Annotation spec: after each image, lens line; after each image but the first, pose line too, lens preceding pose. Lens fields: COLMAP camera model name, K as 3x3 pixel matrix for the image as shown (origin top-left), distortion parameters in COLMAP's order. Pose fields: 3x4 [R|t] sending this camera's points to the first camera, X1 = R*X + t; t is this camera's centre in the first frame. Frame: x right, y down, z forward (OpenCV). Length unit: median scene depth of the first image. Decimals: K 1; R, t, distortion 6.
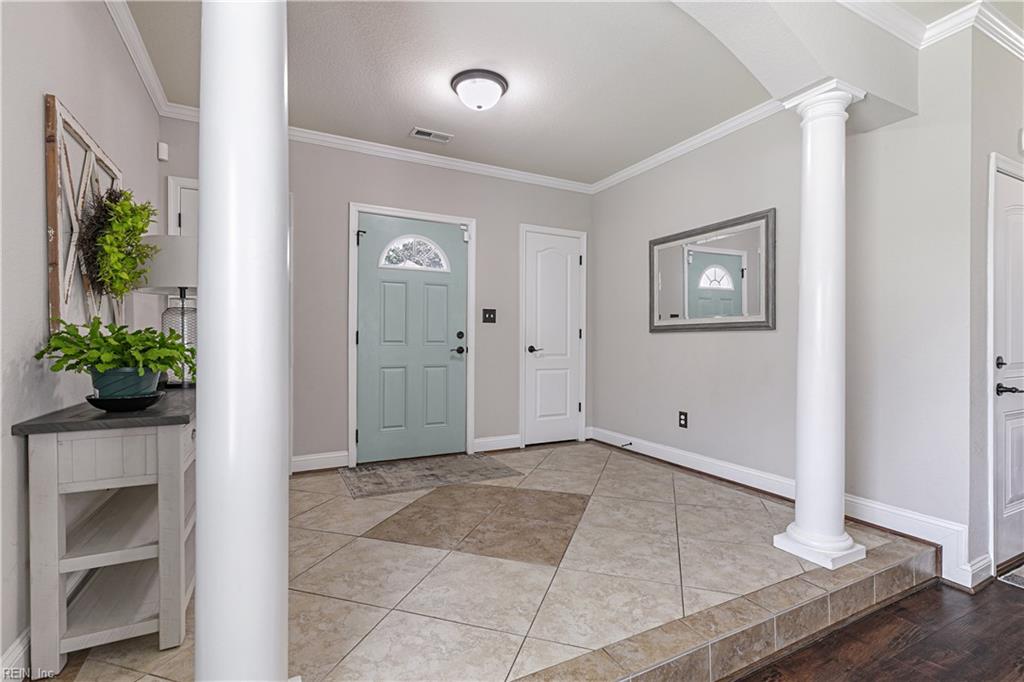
lens RADIAL K [[455.5, 0, 515.0], [0, 455.5, 337.3], [0, 0, 1]] dist [0.002563, -0.000118]
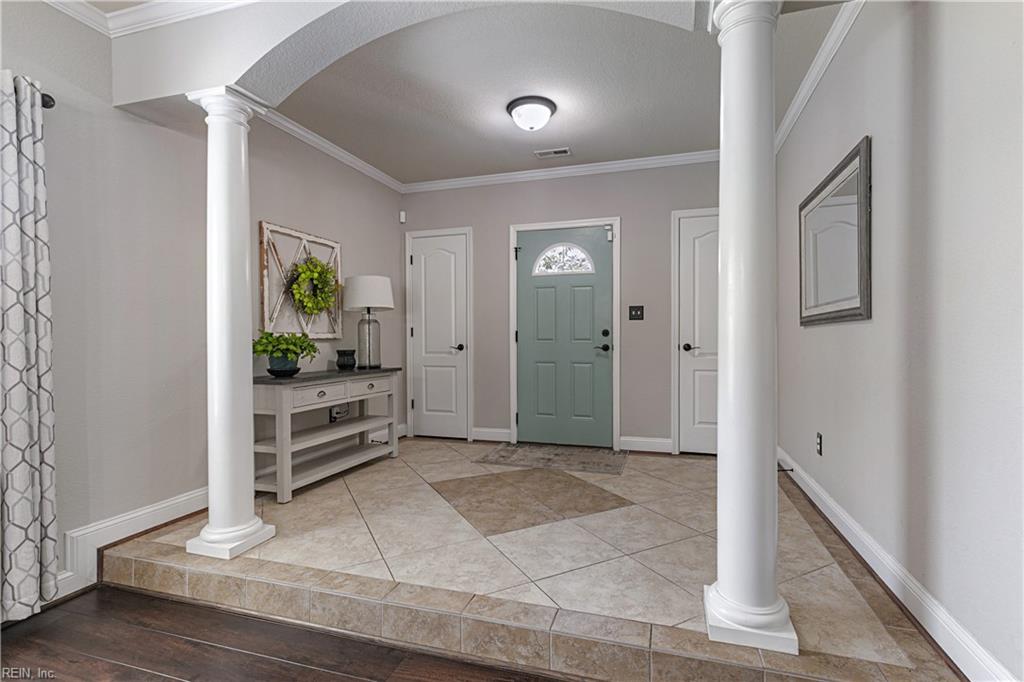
lens RADIAL K [[460.6, 0, 508.7], [0, 460.6, 336.8], [0, 0, 1]] dist [0.001385, -0.000046]
pose [[0.720646, -0.009444, -0.693239, 0.581755], [0.011686, 0.999931, -0.001474, 0.003630], [0.693205, -0.007039, 0.720706, 0.131851]]
